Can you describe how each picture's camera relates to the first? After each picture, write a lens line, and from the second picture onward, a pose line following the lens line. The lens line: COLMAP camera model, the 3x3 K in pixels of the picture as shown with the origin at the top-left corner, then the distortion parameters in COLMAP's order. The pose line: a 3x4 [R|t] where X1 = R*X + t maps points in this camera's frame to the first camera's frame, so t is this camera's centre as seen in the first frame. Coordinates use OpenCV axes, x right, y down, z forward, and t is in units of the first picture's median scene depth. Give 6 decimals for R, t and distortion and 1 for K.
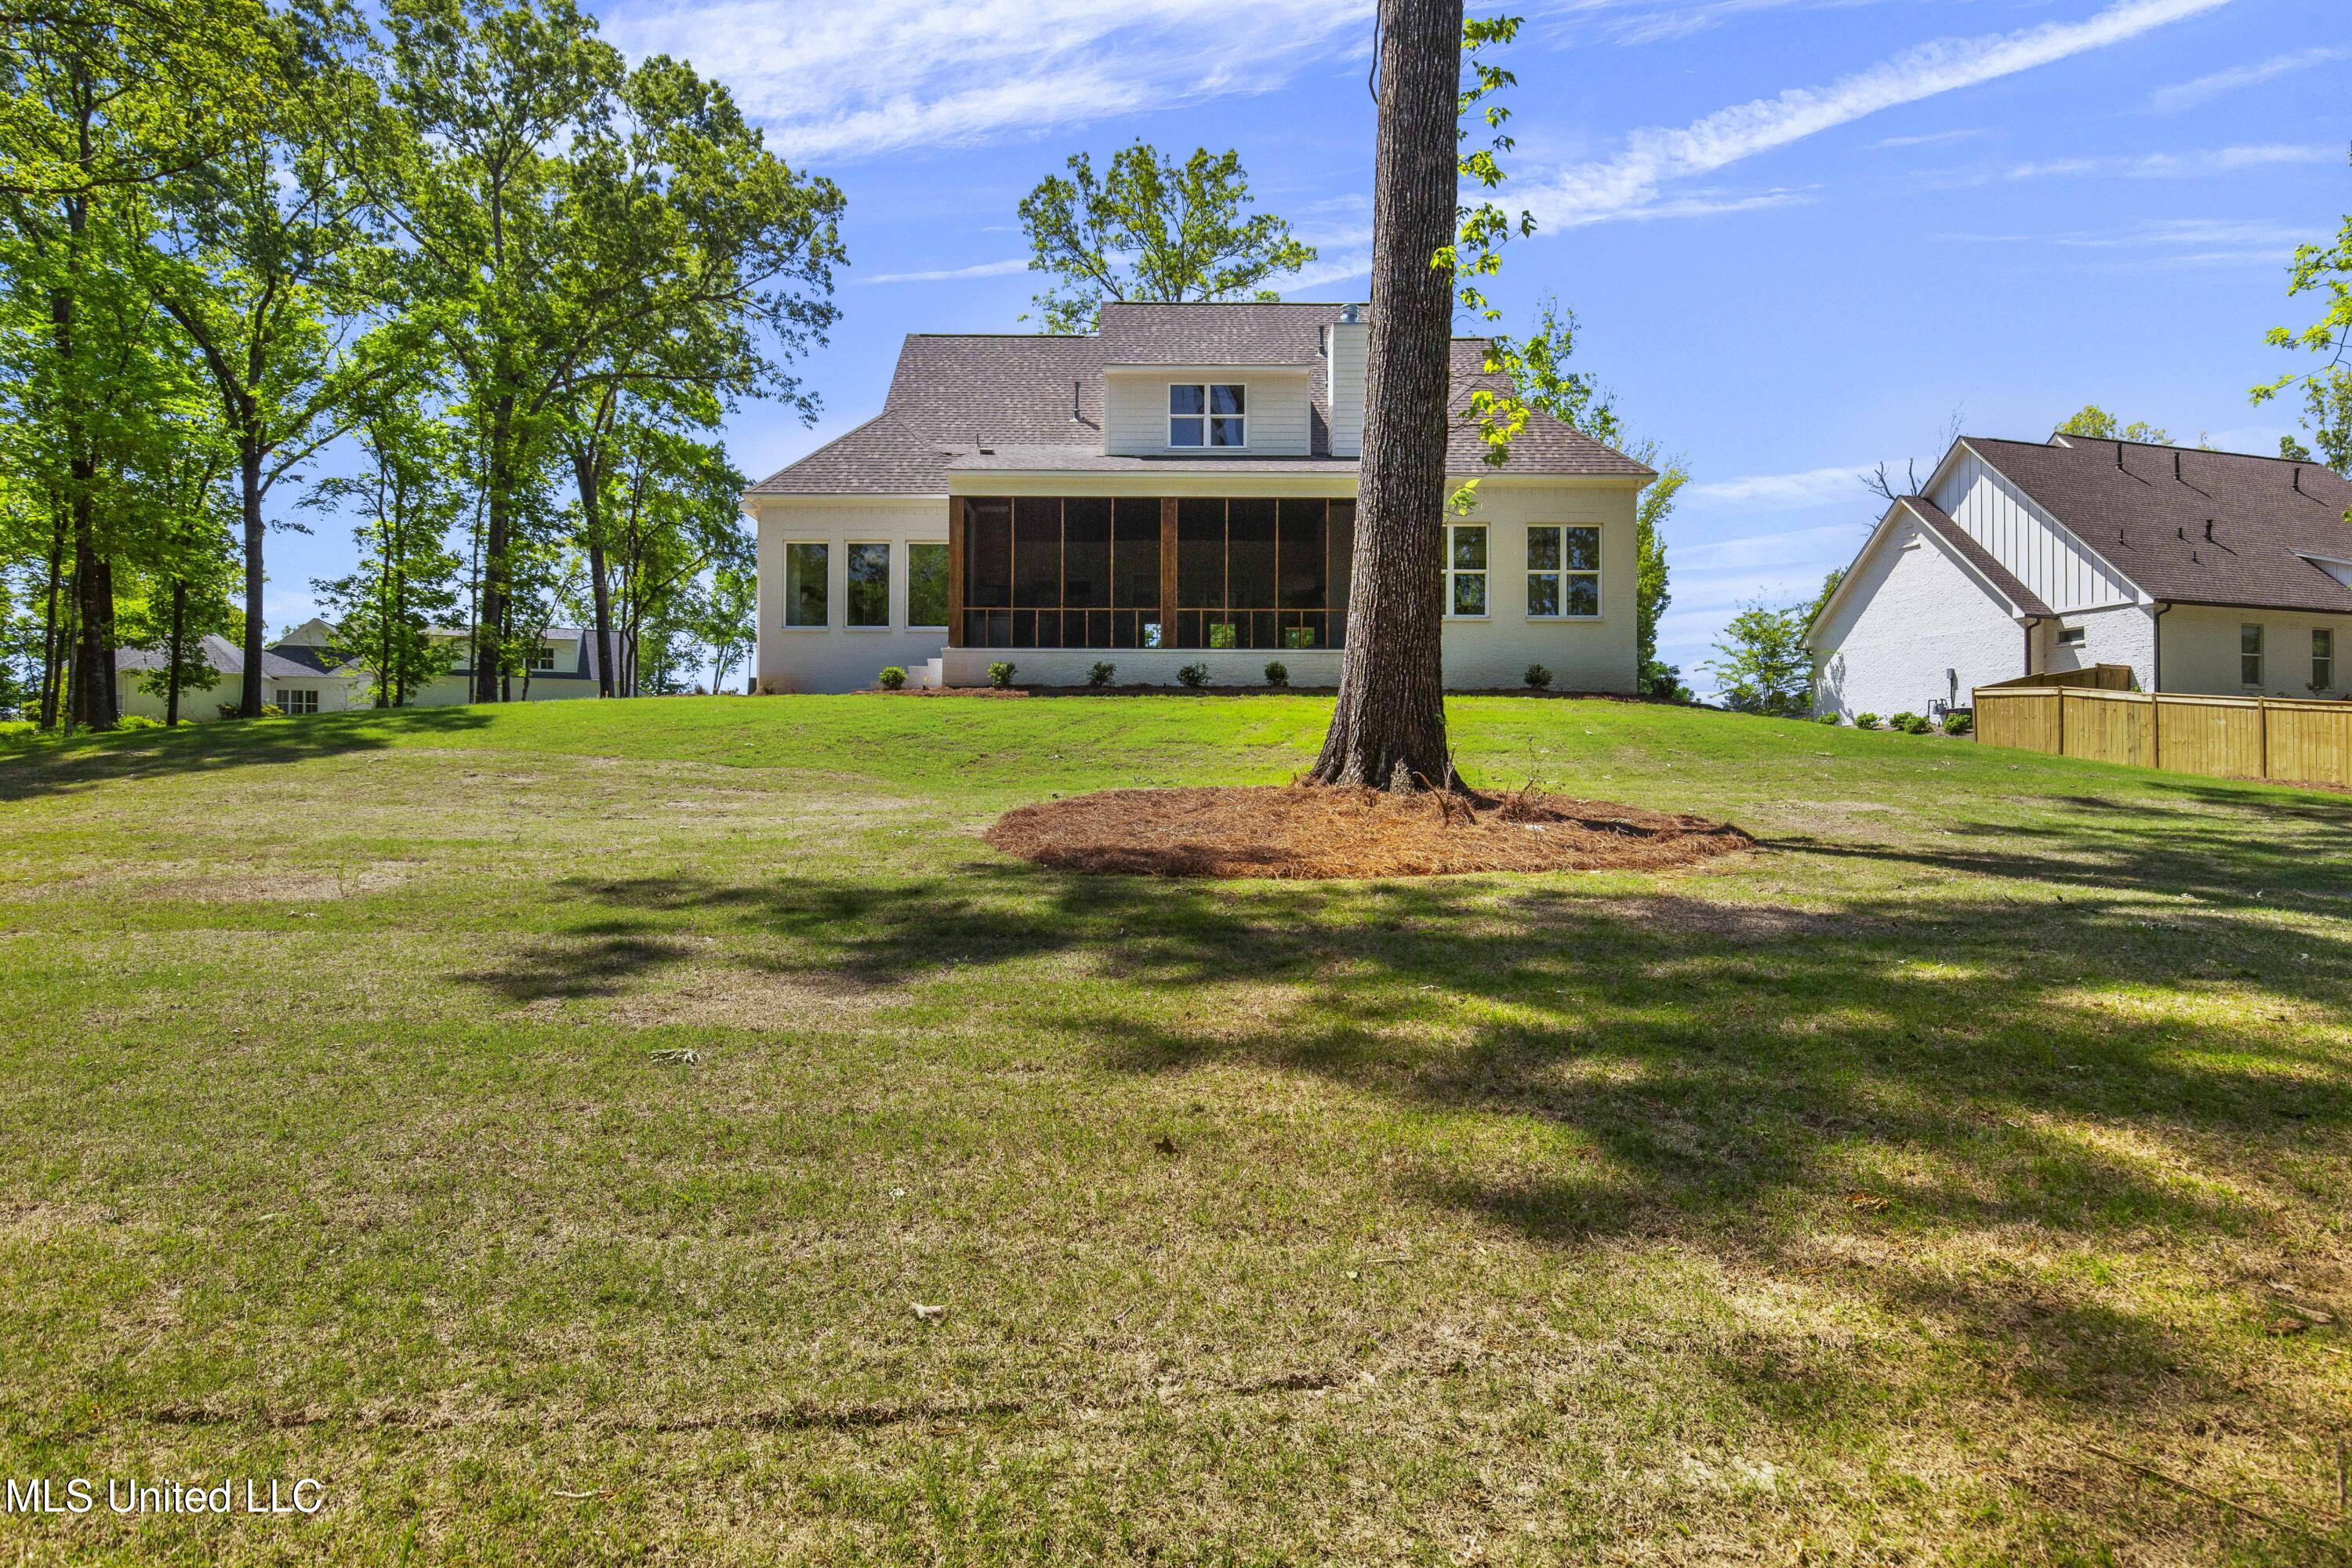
lens RADIAL K [[1293.2, 0, 1170.3], [0, 1293.2, 759.5], [0, 0, 1]] dist [0.001631, 0.000557]
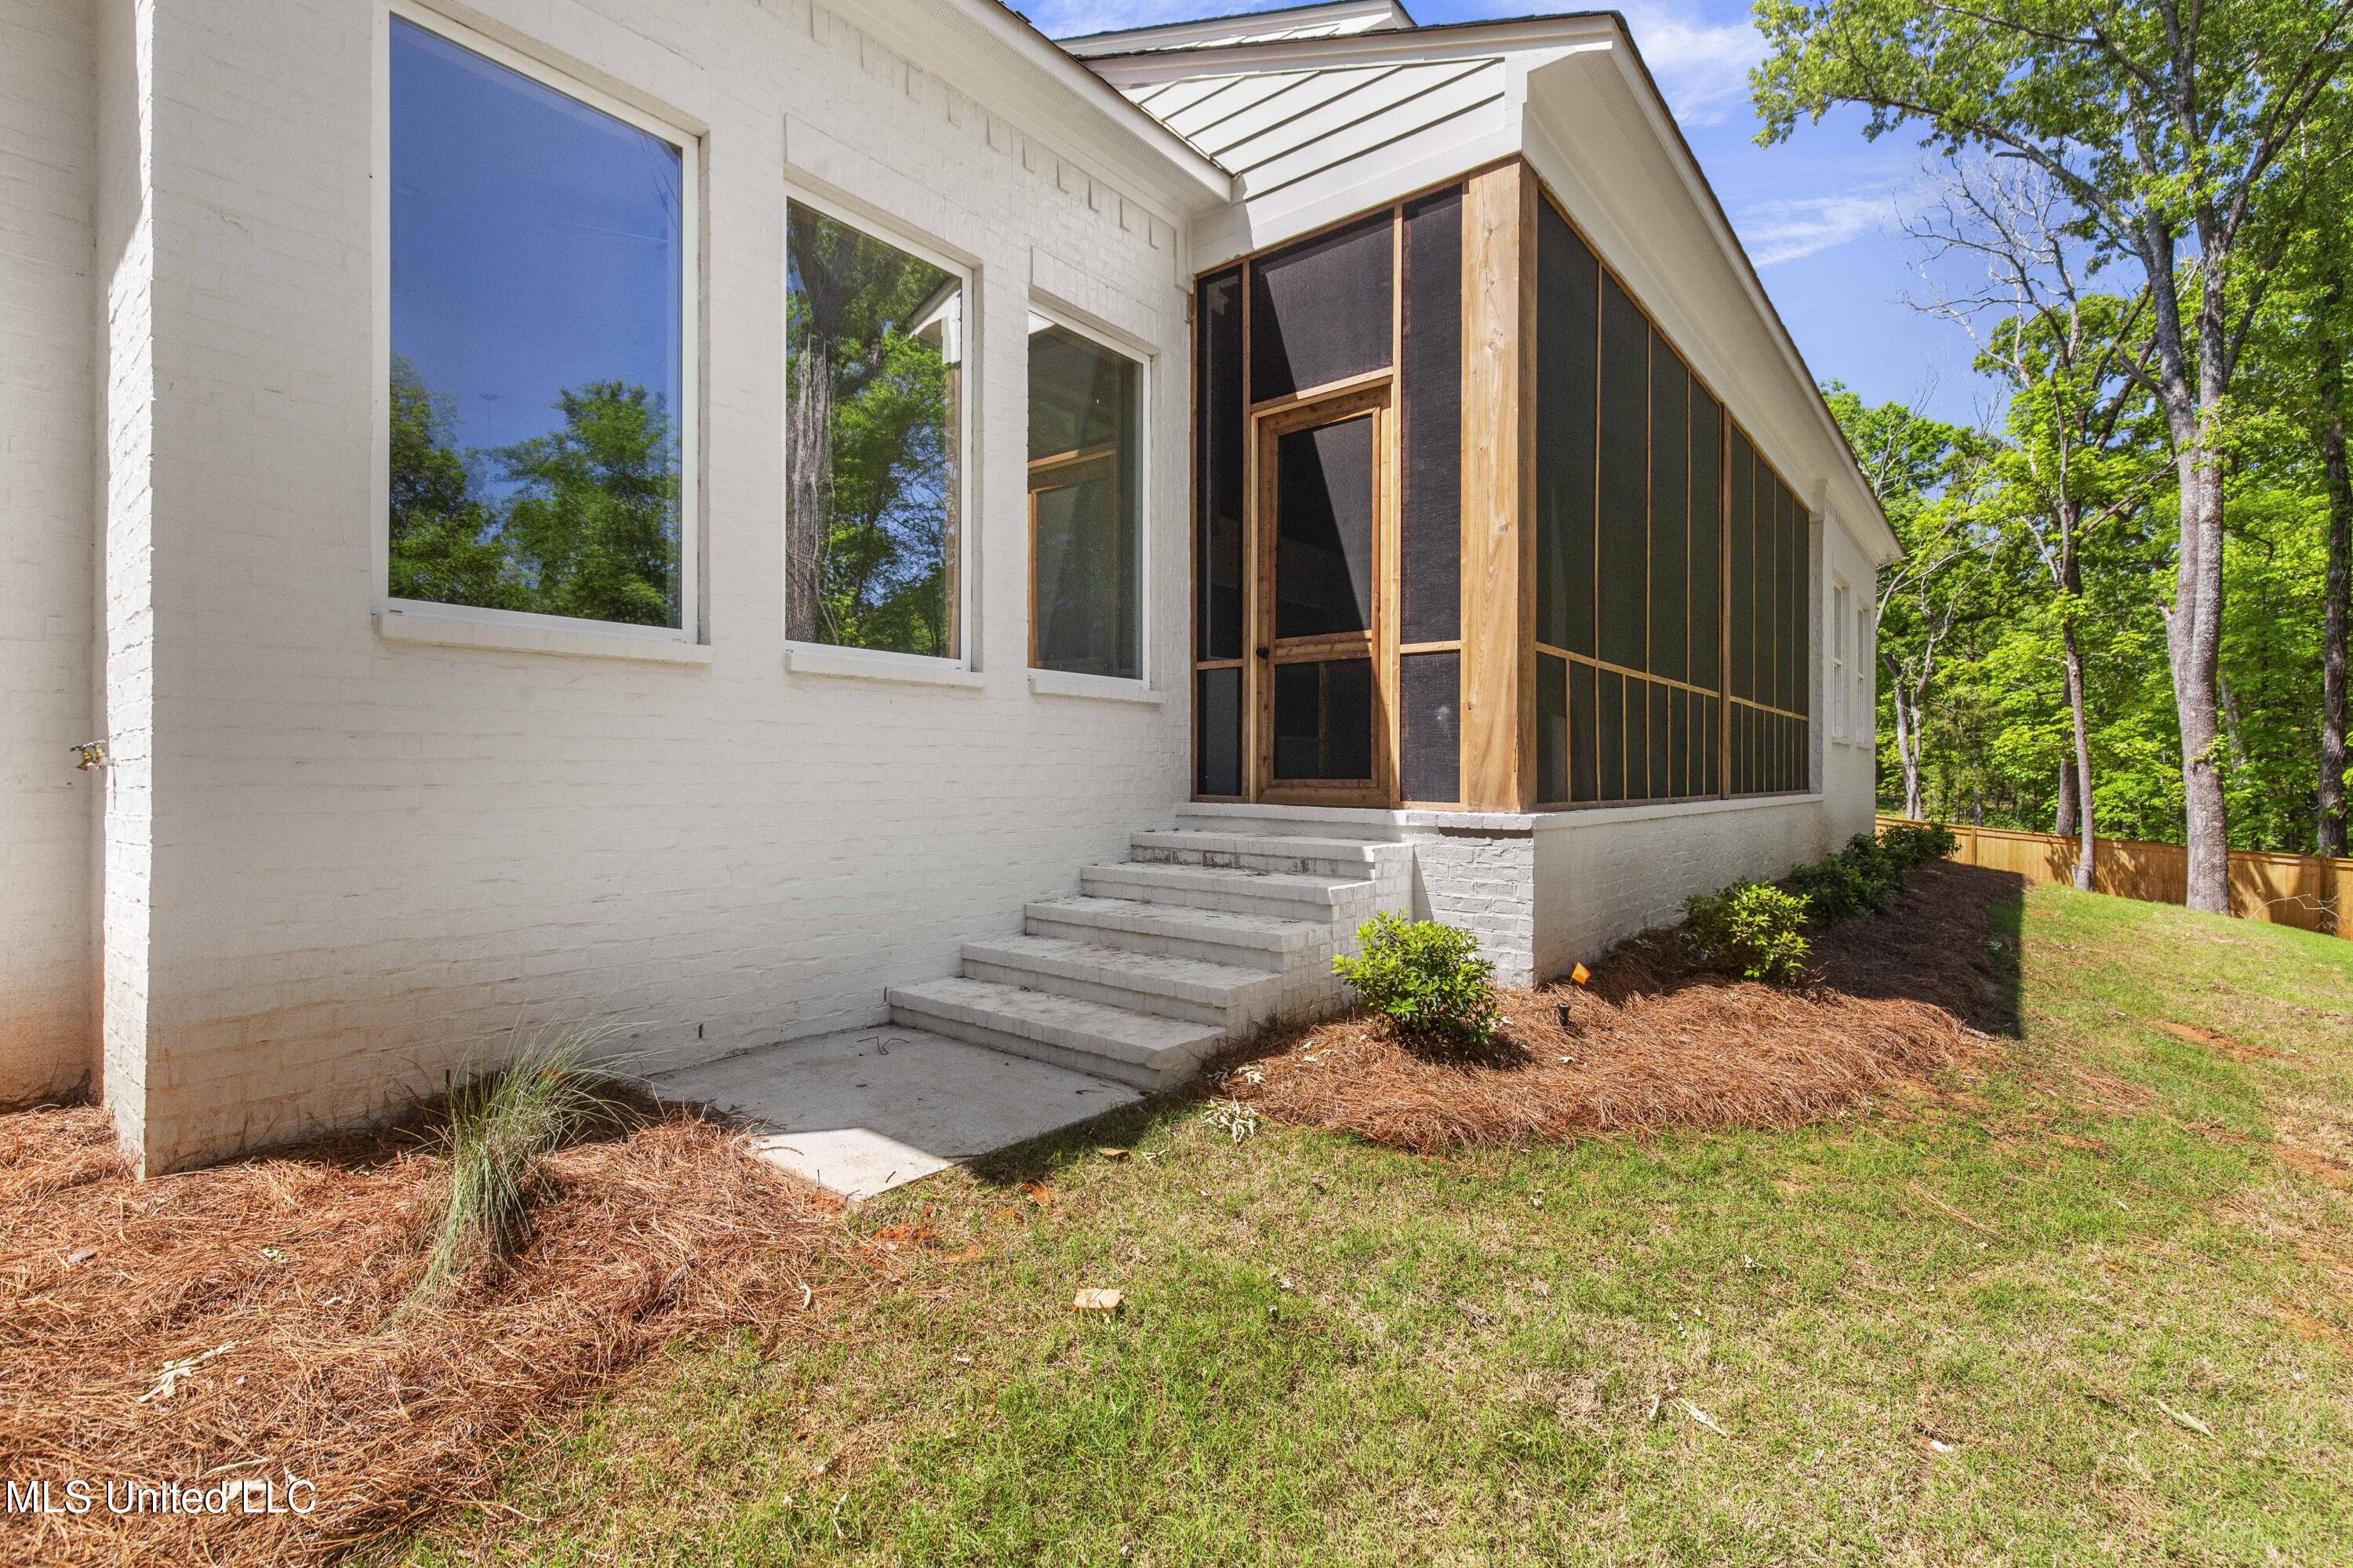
lens RADIAL K [[1054.7, 0, 1169.5], [0, 1054.7, 769.3], [0, 0, 1]] dist [0.006312, 0.000068]
pose [[0.631001, 0.008043, 0.775741, -0.322493], [-0.021322, 0.999748, 0.006978, -0.084292], [-0.775489, -0.020944, 0.631013, 0.838723]]
